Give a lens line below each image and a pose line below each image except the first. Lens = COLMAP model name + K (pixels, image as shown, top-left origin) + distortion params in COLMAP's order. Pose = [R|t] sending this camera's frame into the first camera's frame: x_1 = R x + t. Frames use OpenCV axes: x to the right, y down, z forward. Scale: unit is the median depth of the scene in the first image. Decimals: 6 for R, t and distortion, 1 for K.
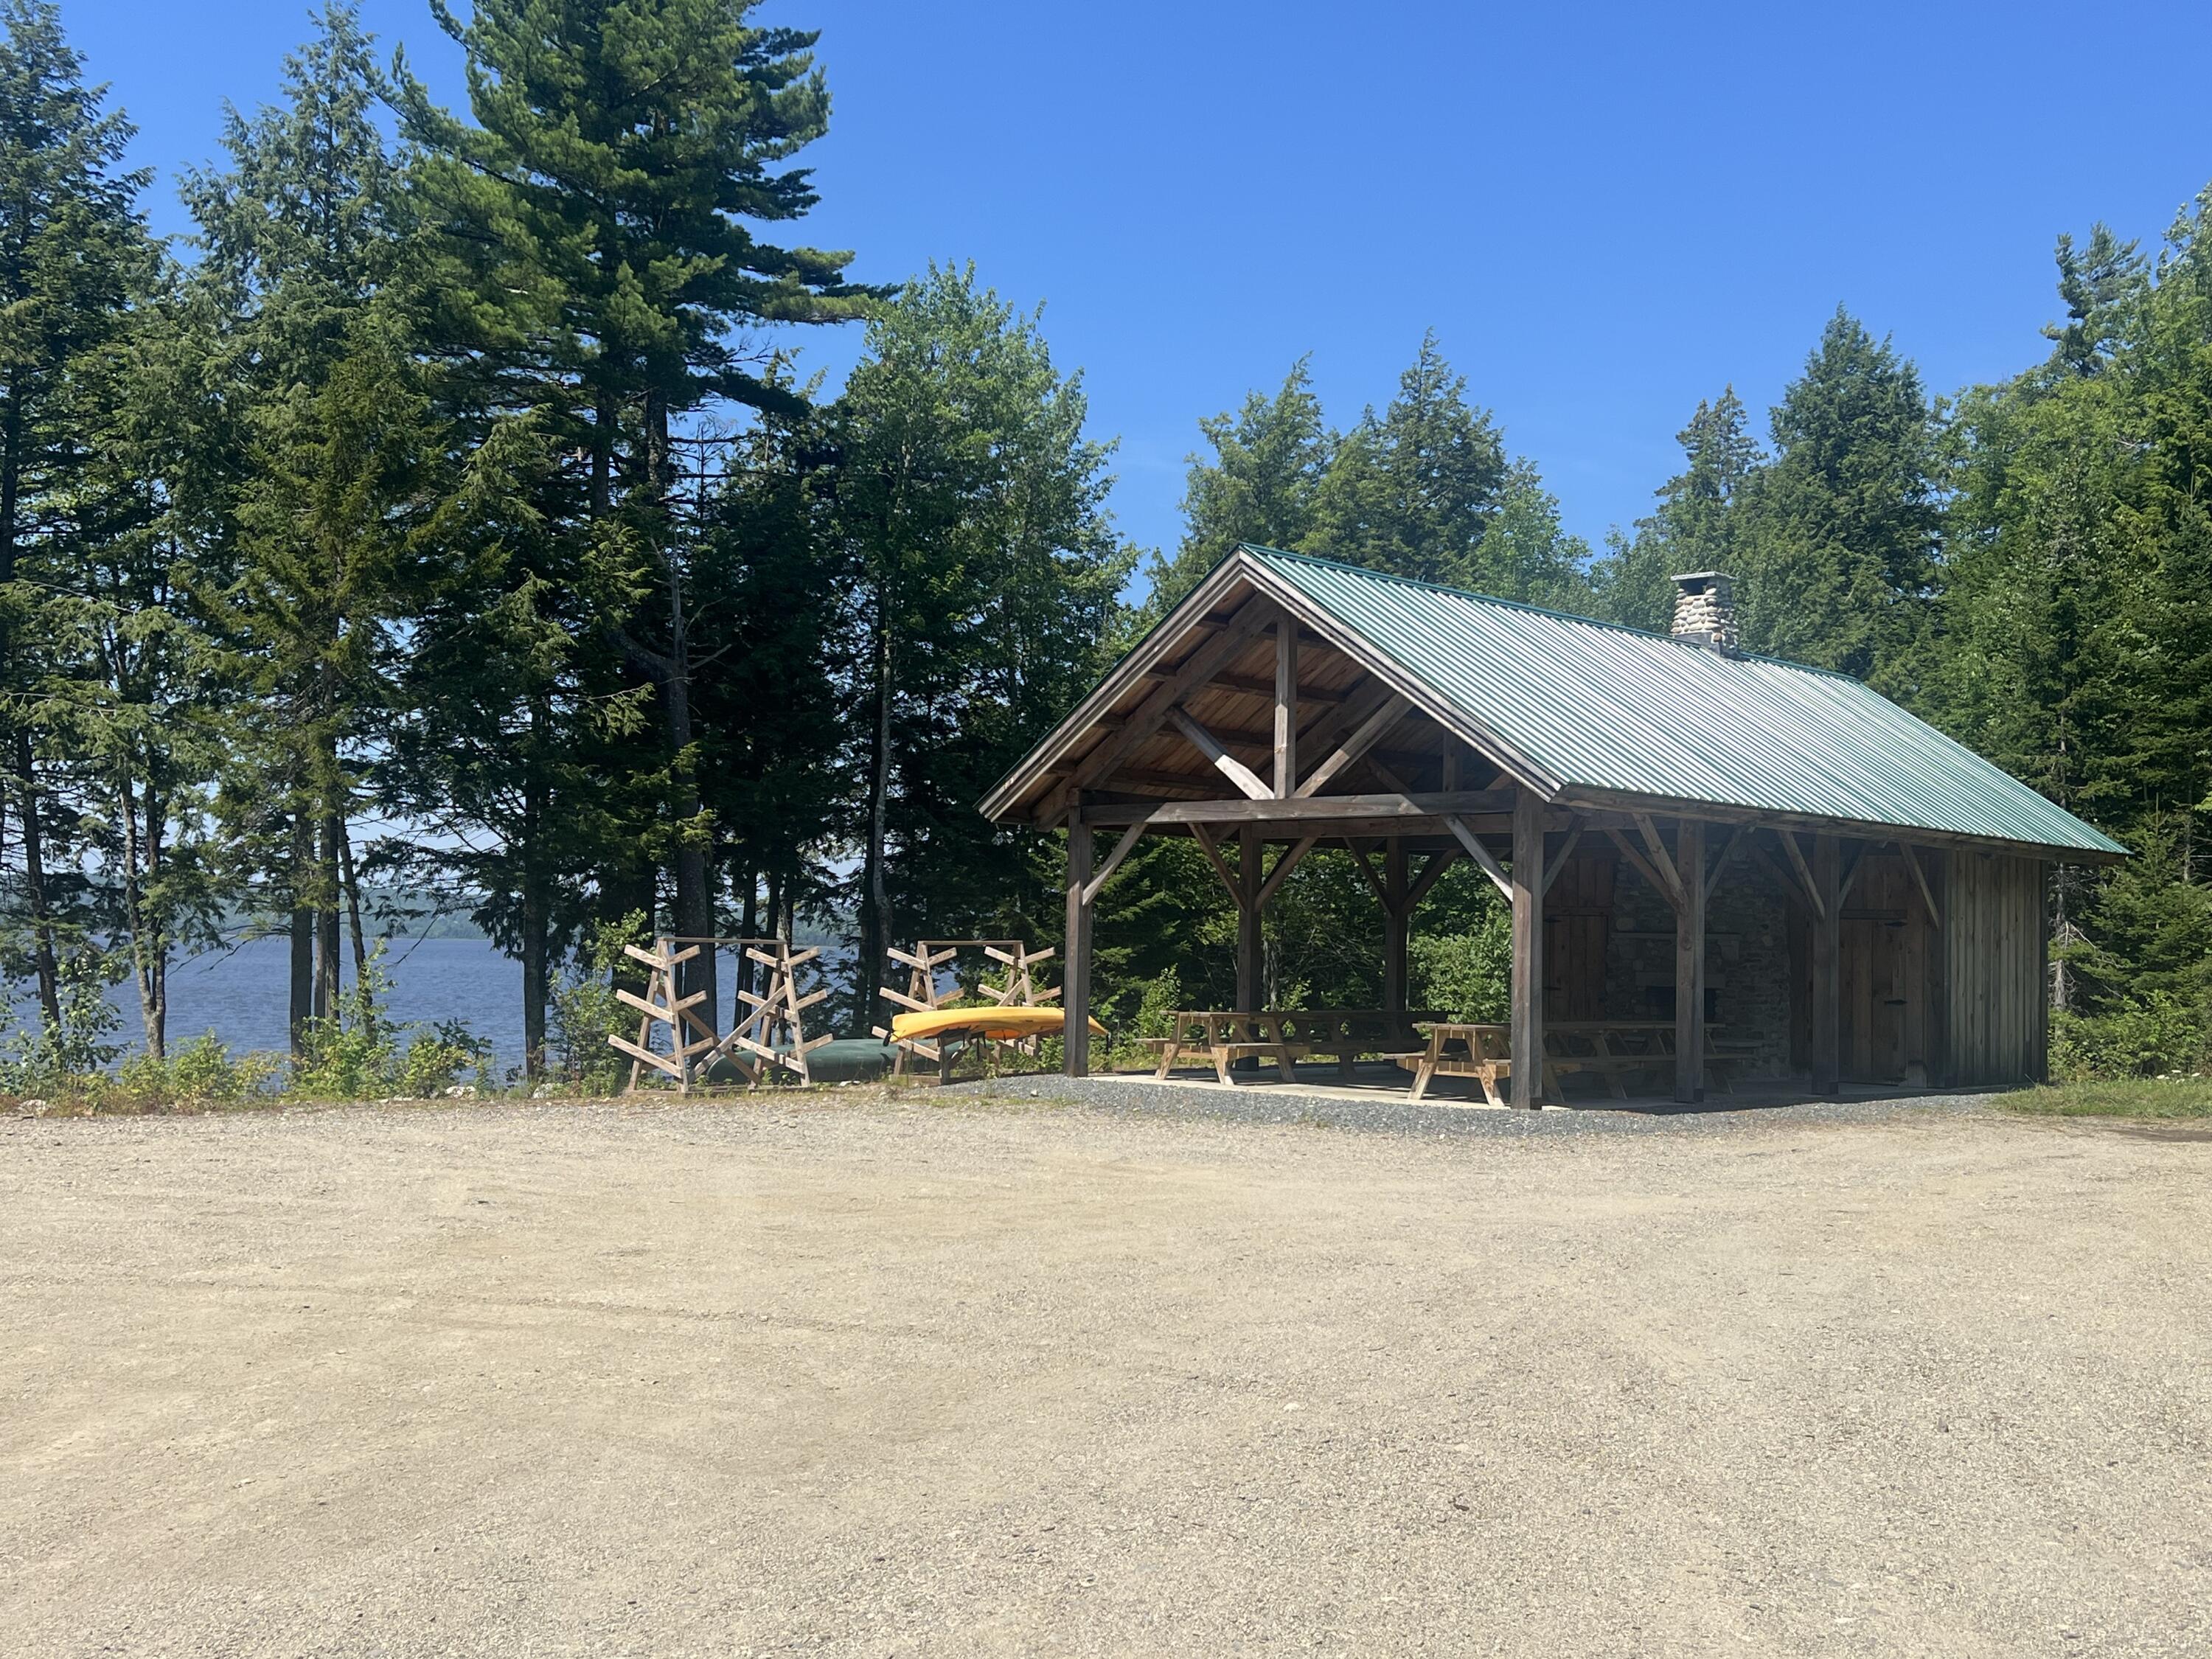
lens RADIAL K [[2837.5, 0, 1106.0], [0, 2837.5, 829.5], [0, 0, 1]] dist [0.006828, -0.001655]
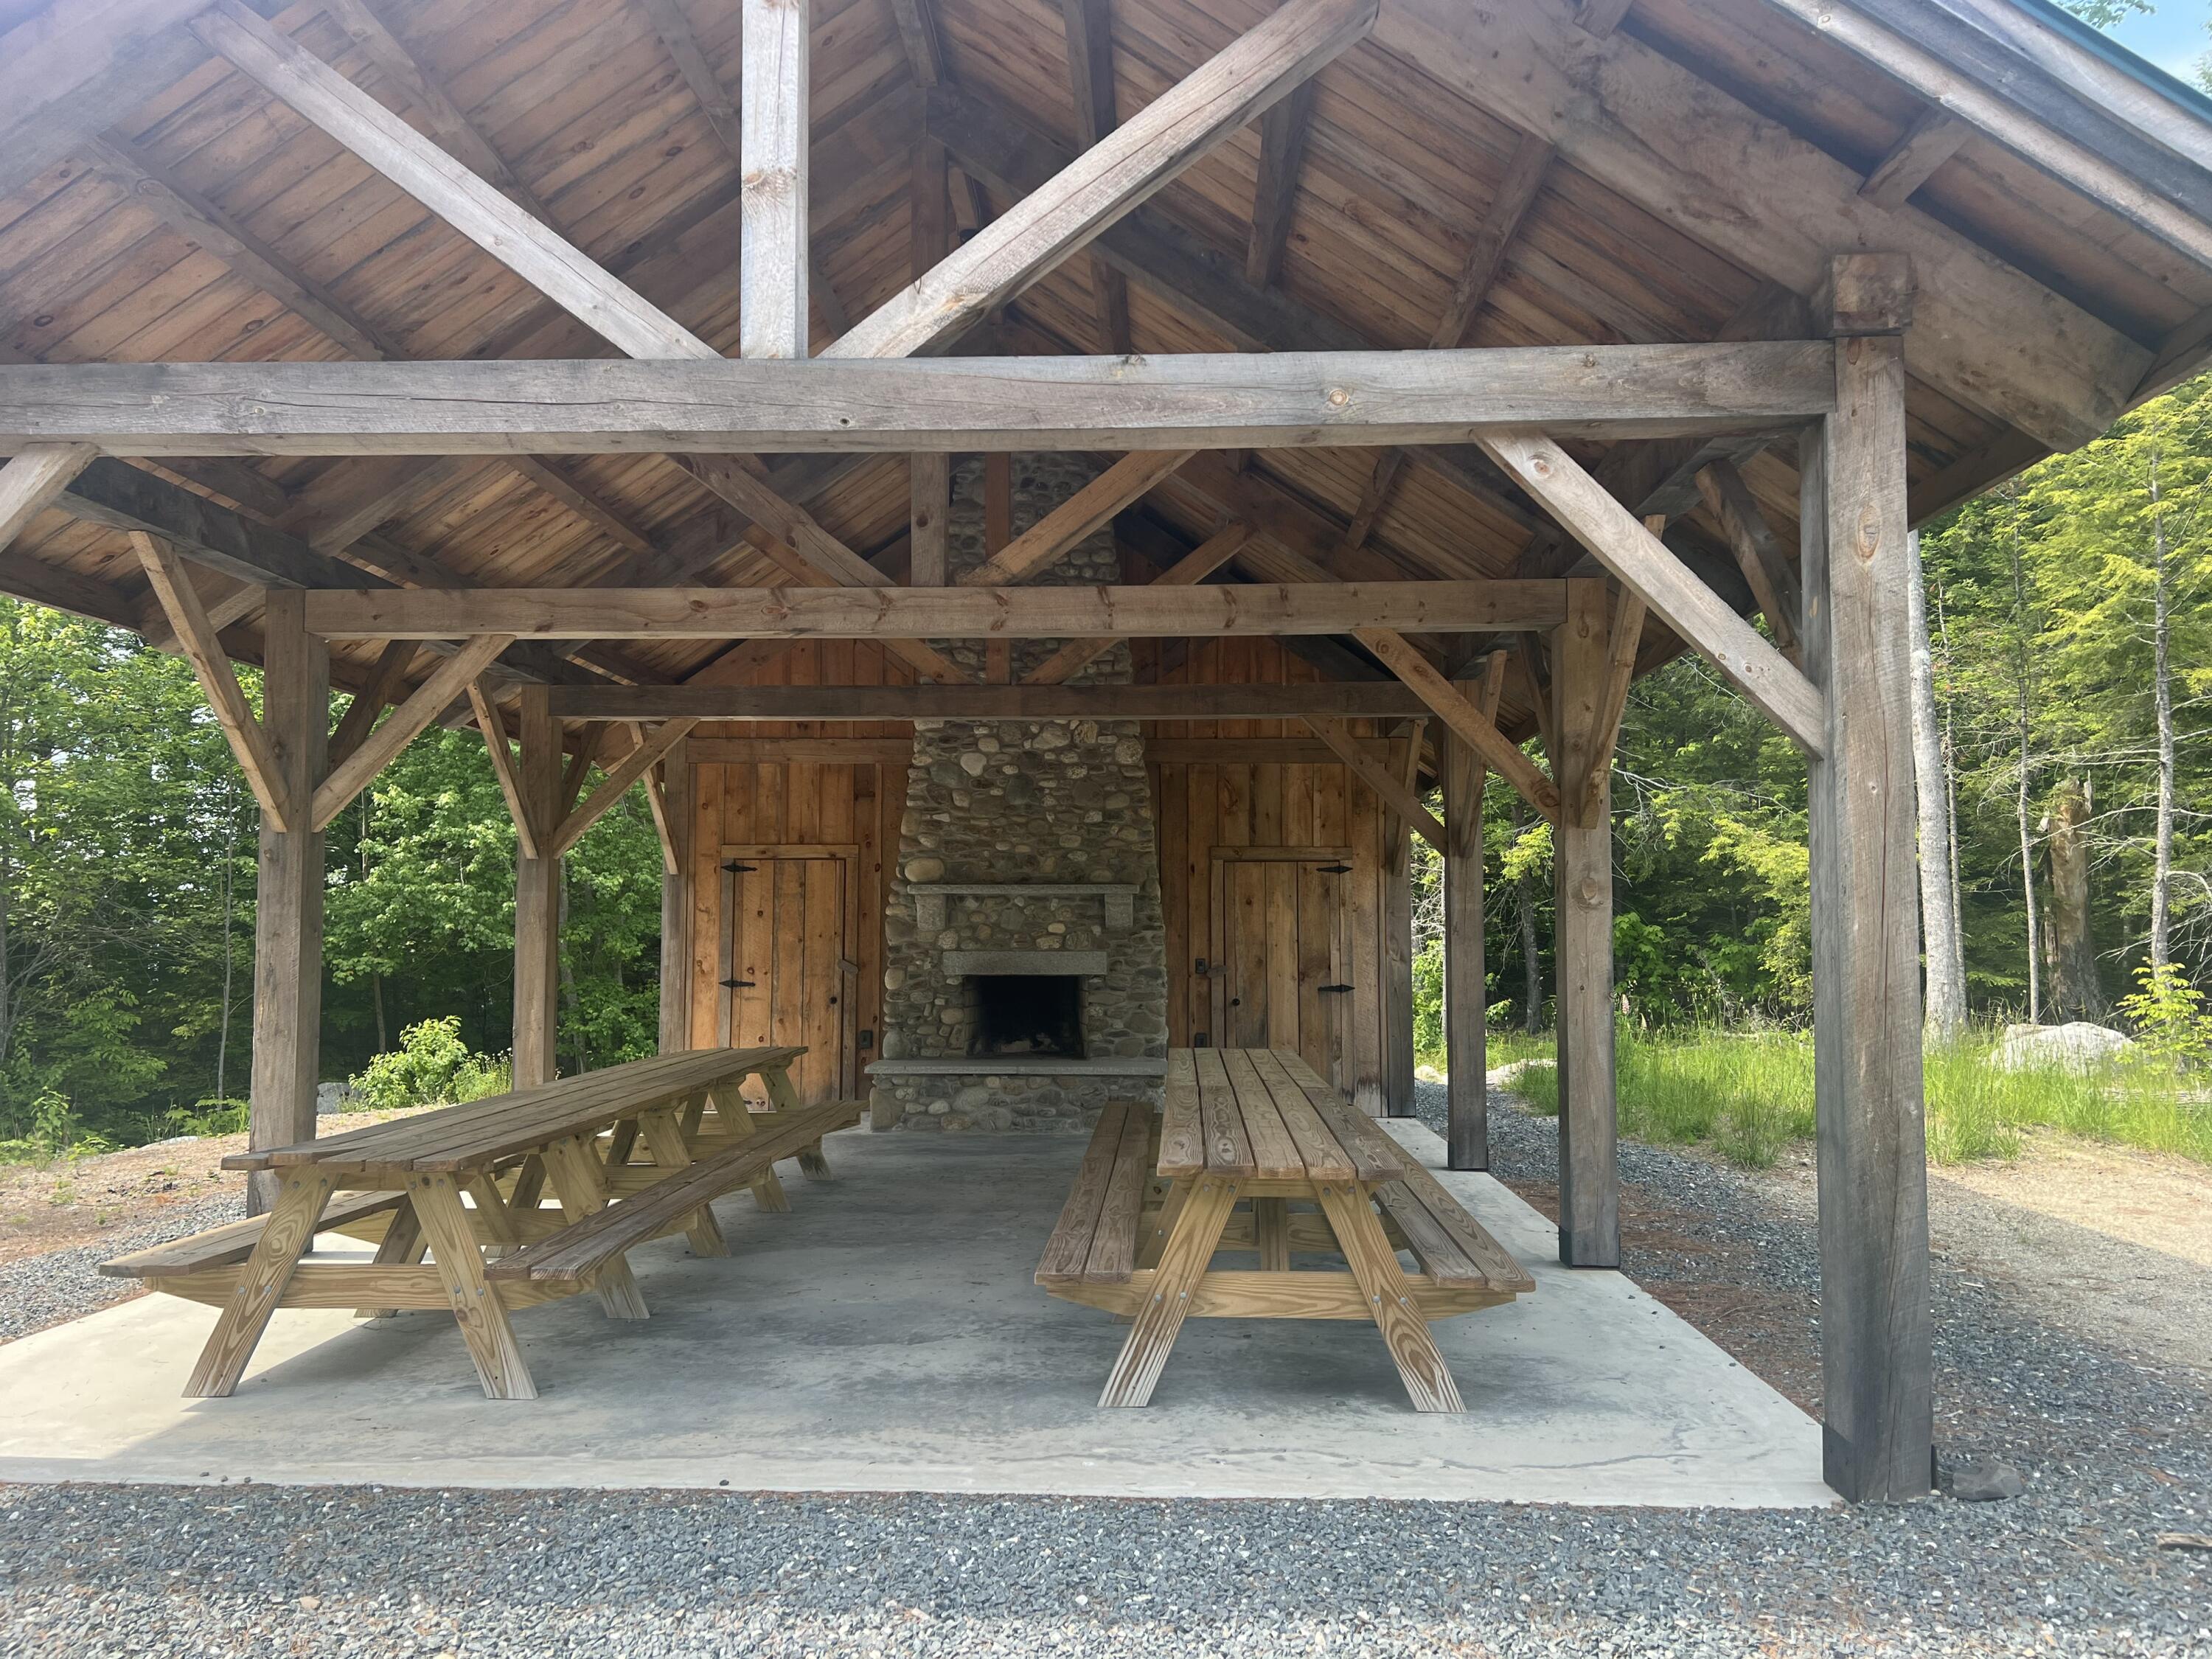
lens RADIAL K [[1648.5, 0, 1106.0], [0, 1648.5, 829.5], [0, 0, 1]] dist [-0.002627, -0.002627]
pose [[0.778972, 0.021676, 0.626684, -0.013215], [-0.010991, 0.999721, -0.020916, 0.036965], [-0.626962, 0.009405, 0.778993, 0.846247]]
